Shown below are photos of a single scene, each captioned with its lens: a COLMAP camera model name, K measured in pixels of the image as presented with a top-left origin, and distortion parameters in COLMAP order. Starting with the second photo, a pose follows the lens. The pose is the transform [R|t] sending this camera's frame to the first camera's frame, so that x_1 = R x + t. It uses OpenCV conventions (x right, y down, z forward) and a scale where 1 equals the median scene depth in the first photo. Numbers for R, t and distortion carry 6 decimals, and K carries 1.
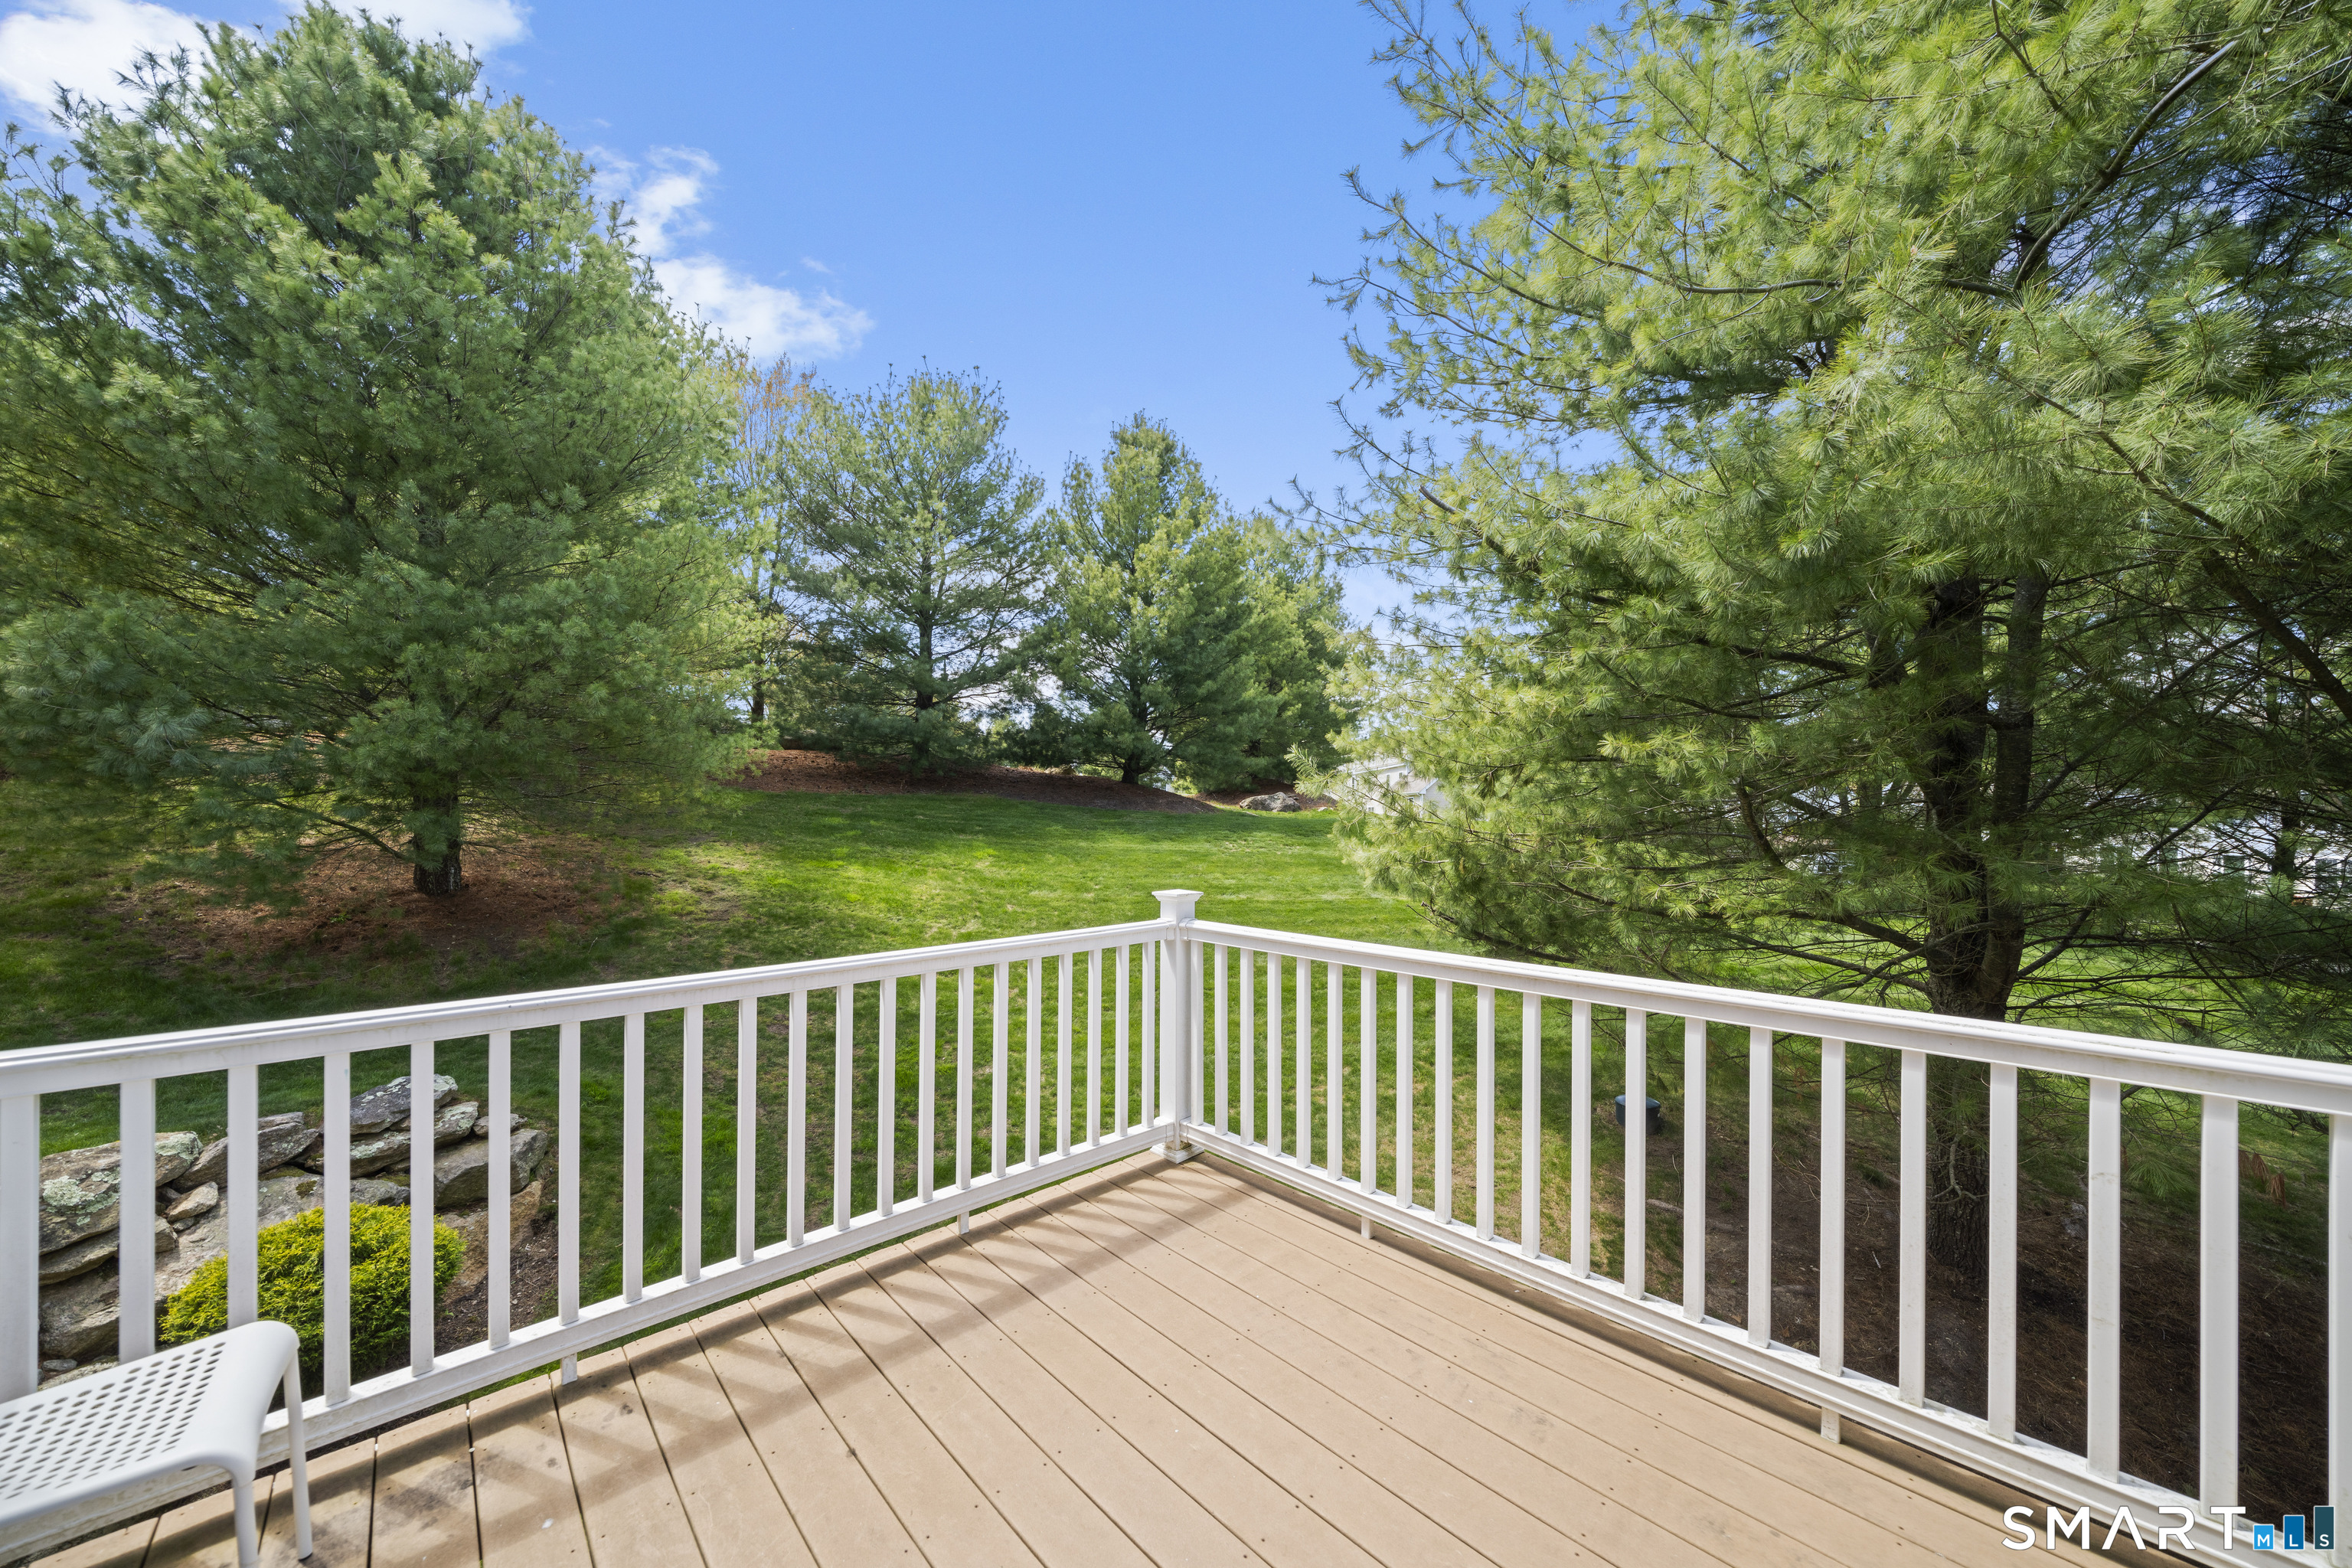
lens RADIAL K [[809.9, 0, 1178.7], [0, 809.9, 808.6], [0, 0, 1]] dist [-0.000438, 0.000518]
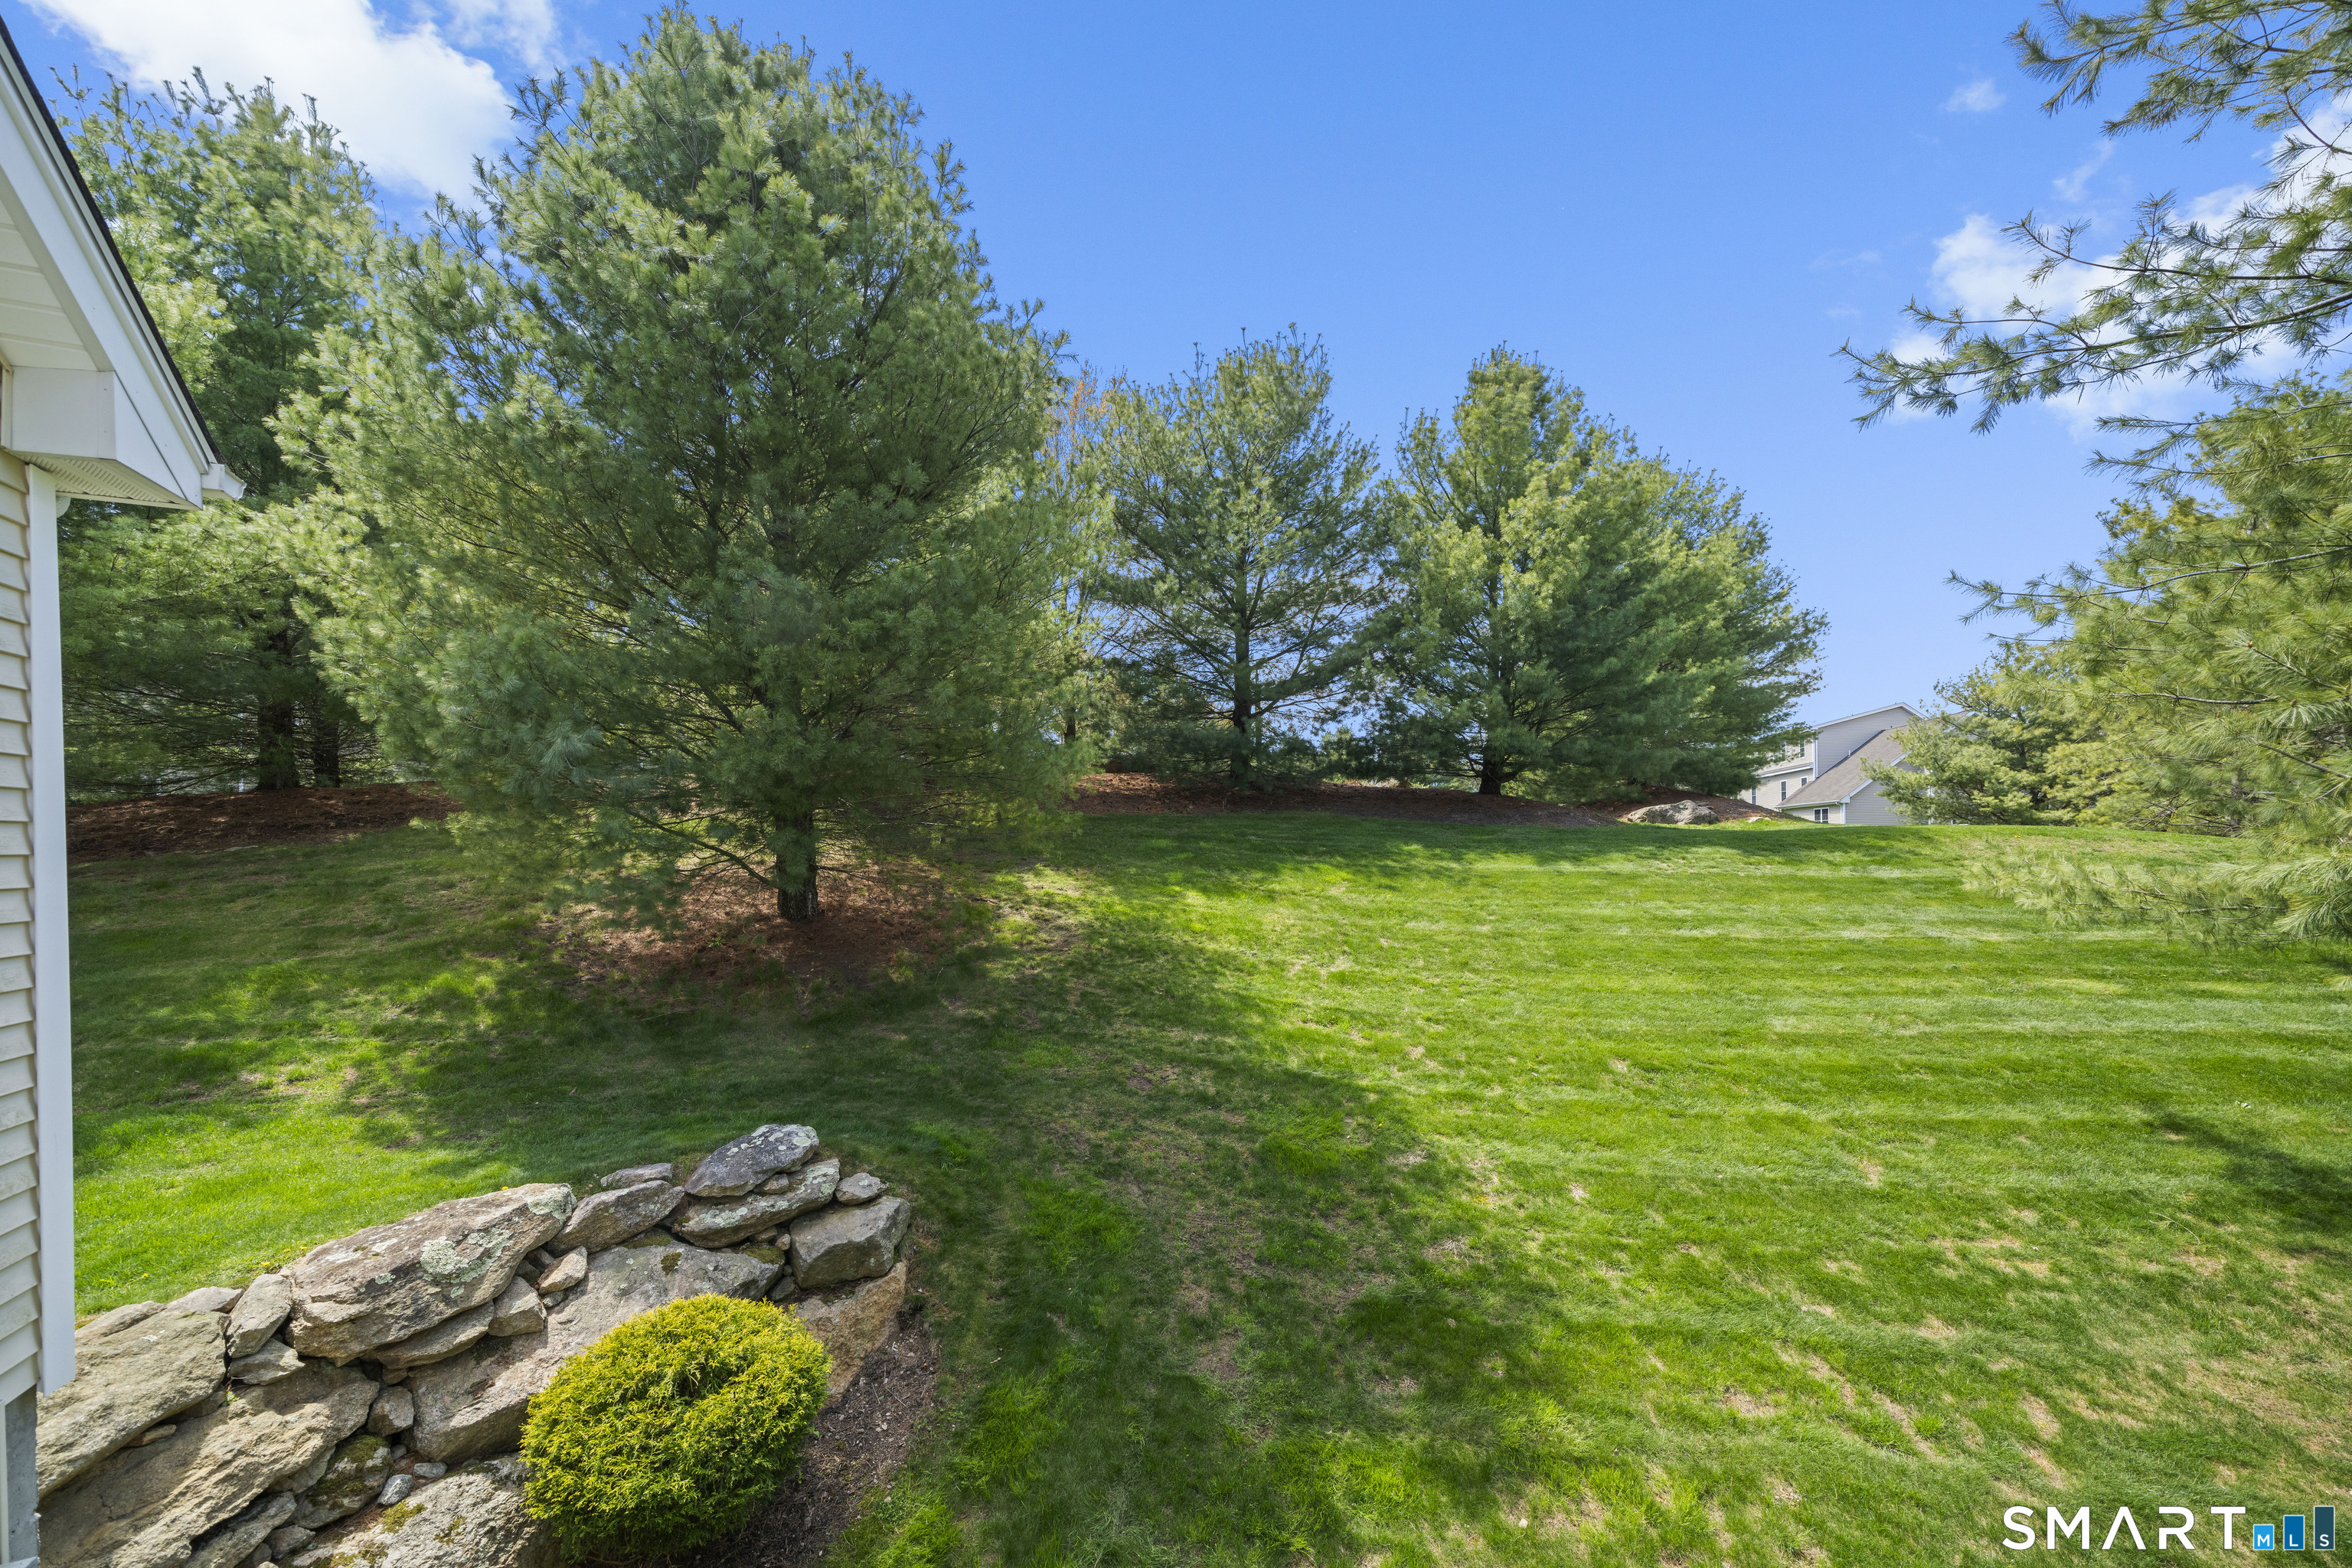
lens RADIAL K [[810.2, 0, 1236.5], [0, 810.2, 852.4], [0, 0, 1]] dist [0.006709, -0.000082]
pose [[0.969157, -0.012105, -0.246148, -0.146956], [0.015784, 0.999791, 0.012978, 0.018301], [0.245940, -0.016462, 0.969145, 0.167005]]
